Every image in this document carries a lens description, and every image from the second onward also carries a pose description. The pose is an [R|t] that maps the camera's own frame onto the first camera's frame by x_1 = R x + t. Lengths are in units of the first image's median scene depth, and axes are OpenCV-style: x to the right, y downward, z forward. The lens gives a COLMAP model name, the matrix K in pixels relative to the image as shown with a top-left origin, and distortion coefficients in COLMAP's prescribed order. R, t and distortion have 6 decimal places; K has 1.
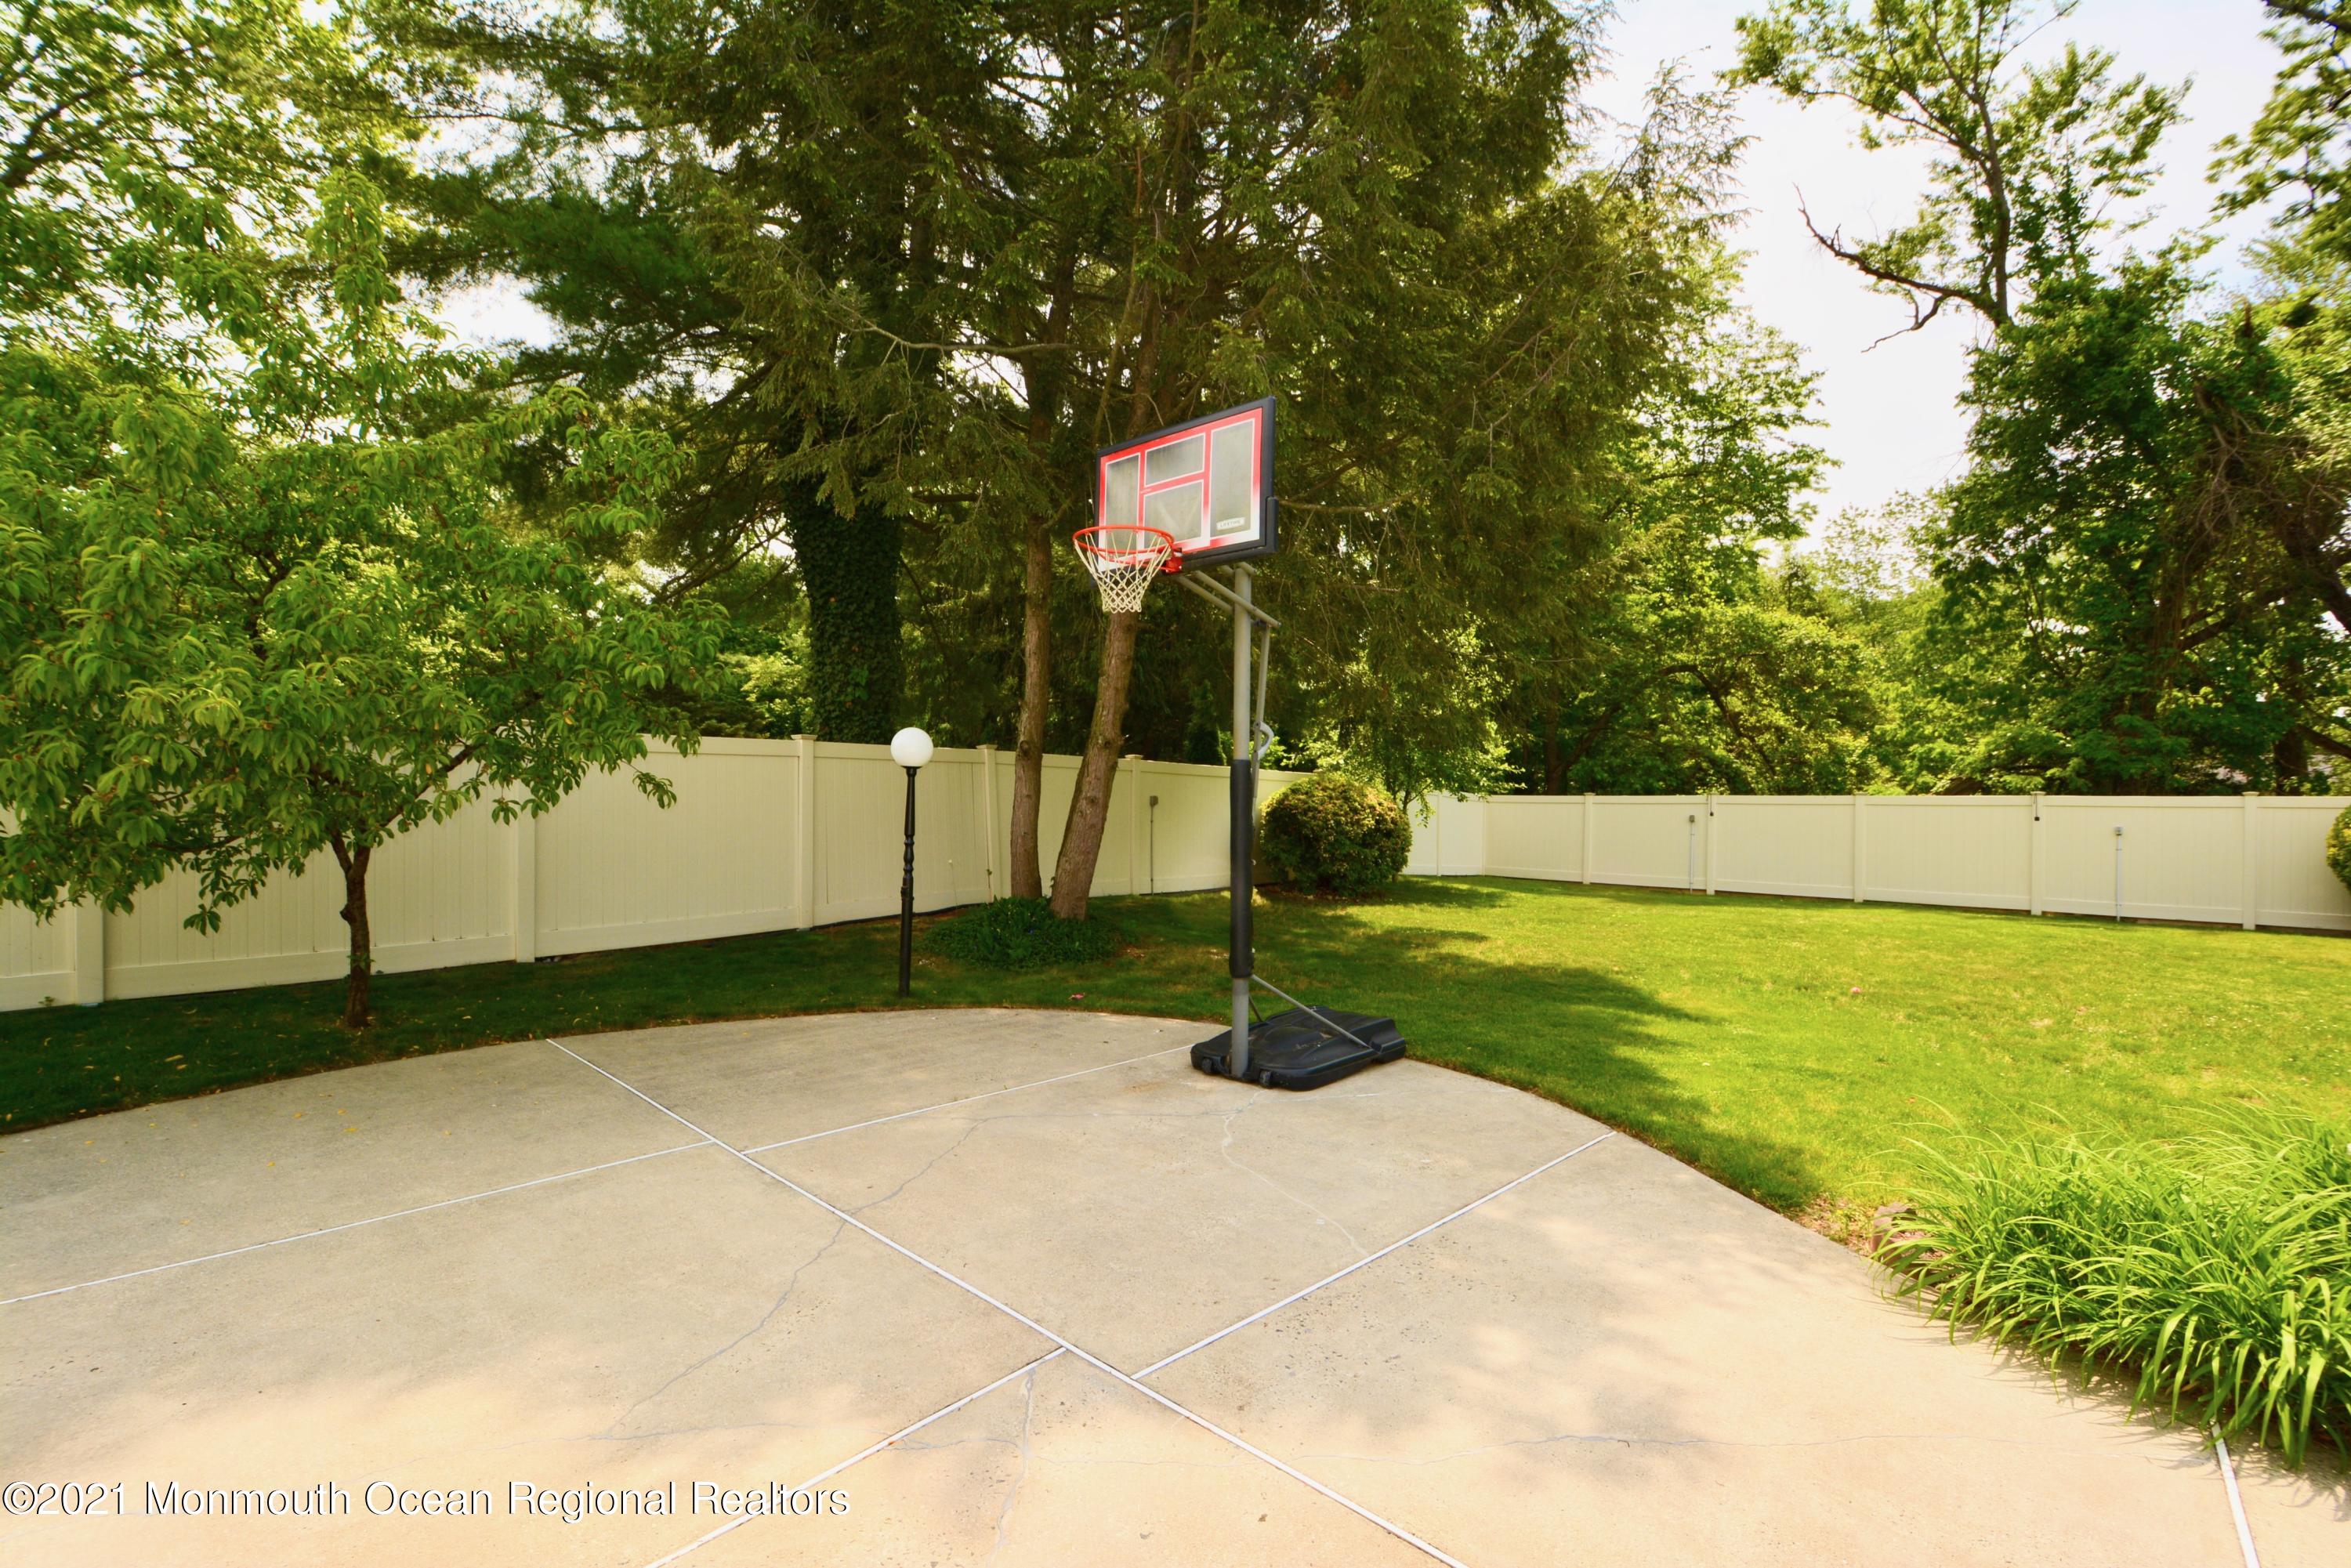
lens RADIAL K [[1038.5, 0, 1165.3], [0, 1038.5, 786.3], [0, 0, 1]] dist [0.019927, -0.023538]
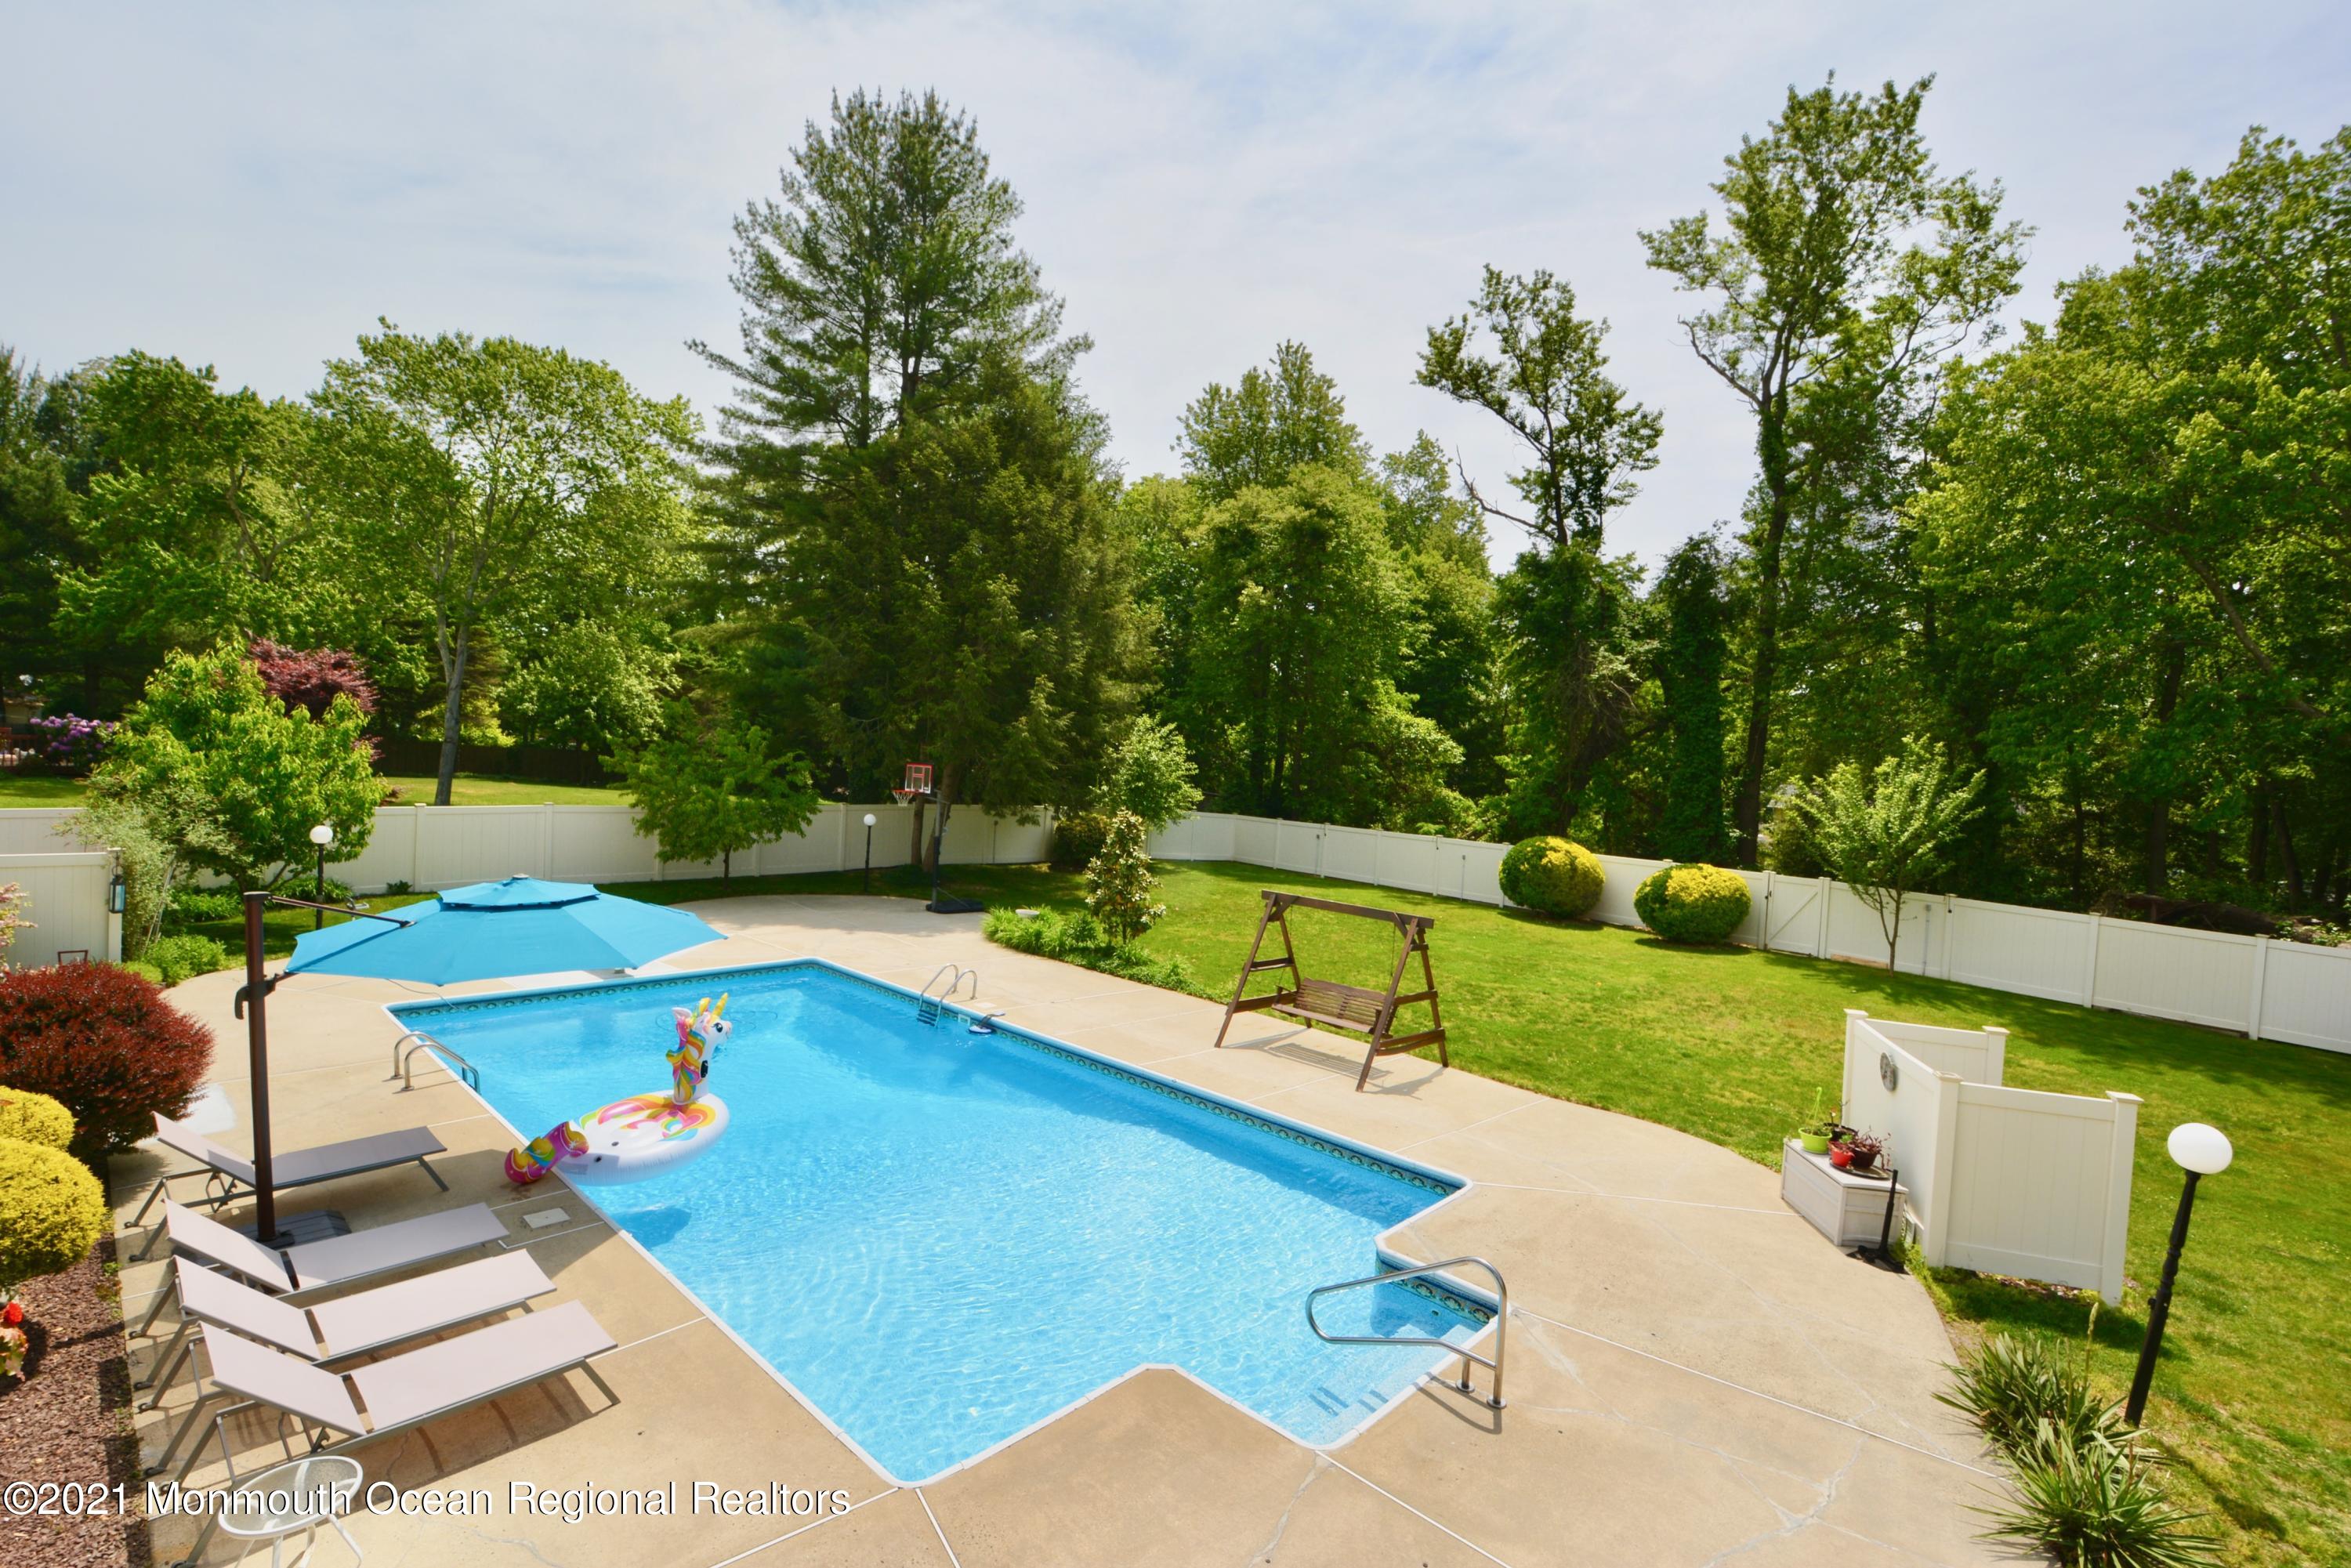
lens RADIAL K [[1031.1, 0, 1132.8], [0, 1031.1, 789.0], [0, 0, 1]] dist [-0.001557, -0.015168]
pose [[0.995087, 0.044479, -0.088454, 0.499770], [-0.040726, 0.998210, 0.043791, -0.176429], [0.090243, -0.039974, 0.995117, -1.258971]]
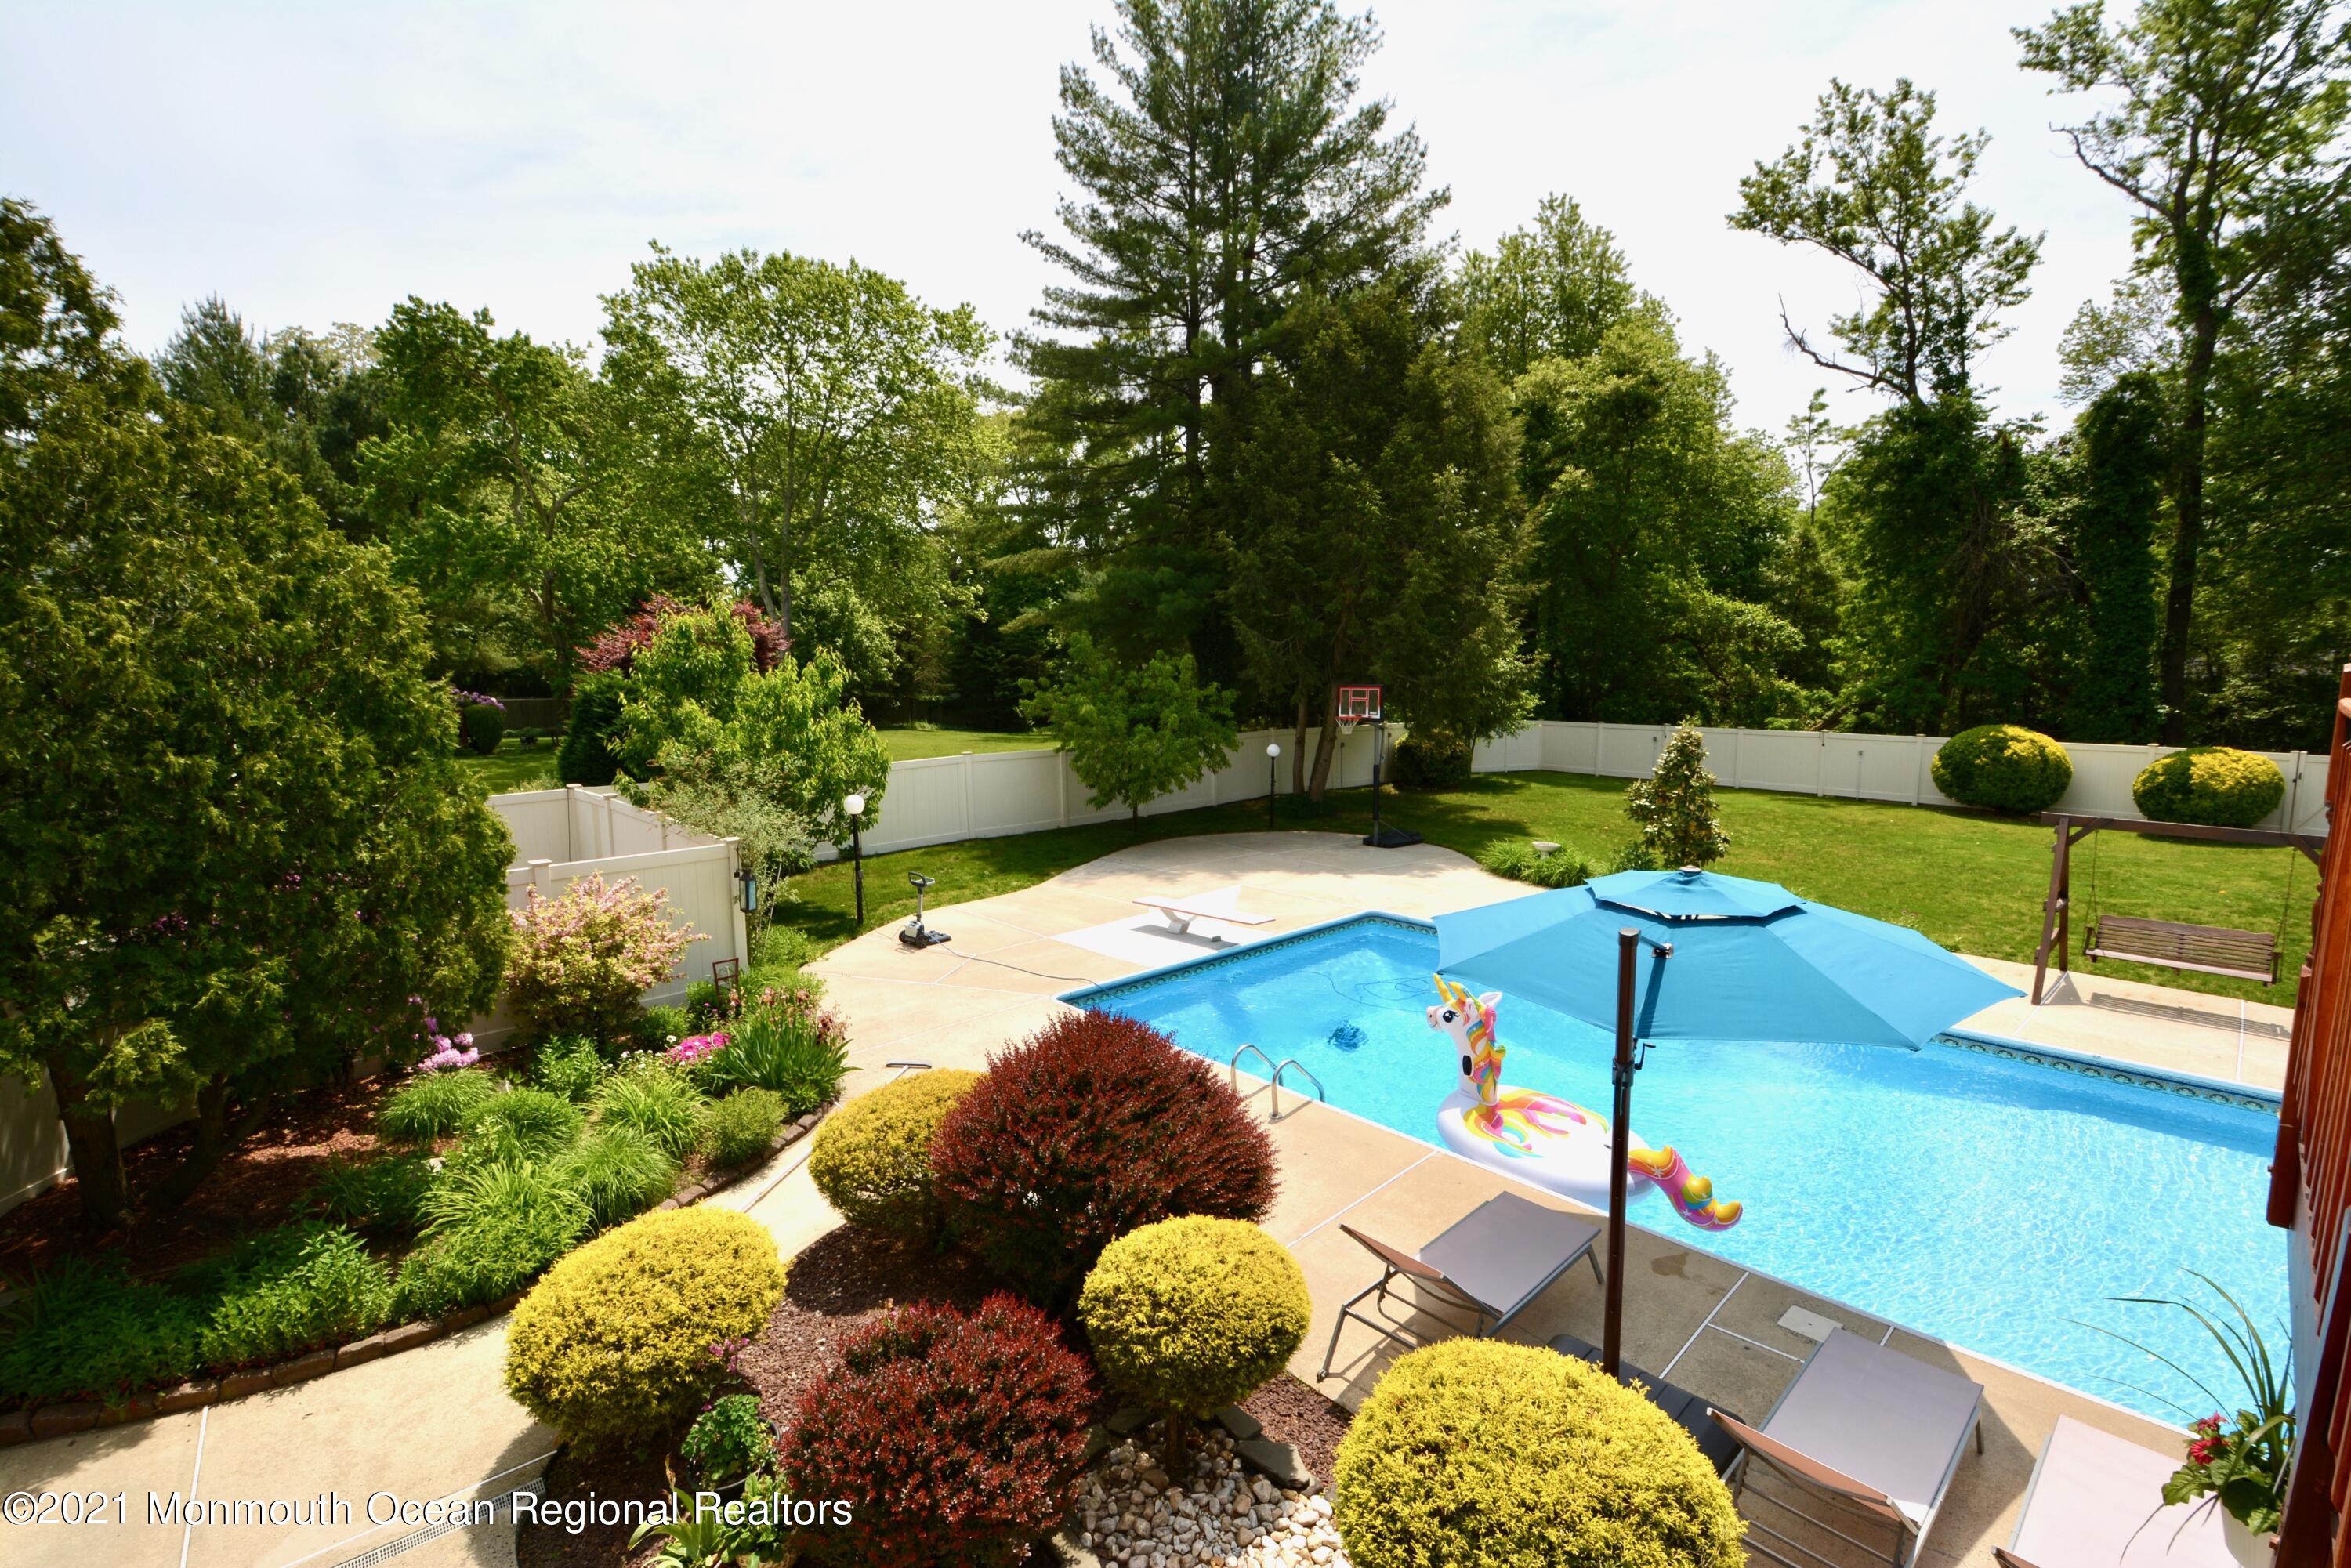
lens RADIAL K [[1021.4, 0, 1173.8], [0, 1021.4, 796.1], [0, 0, 1]] dist [-0.001265, -0.013526]
pose [[0.988199, -0.001738, -0.153164, -0.034780], [0.022783, 0.990481, 0.135754, -0.179829], [0.151471, -0.137642, 0.978832, -1.163493]]
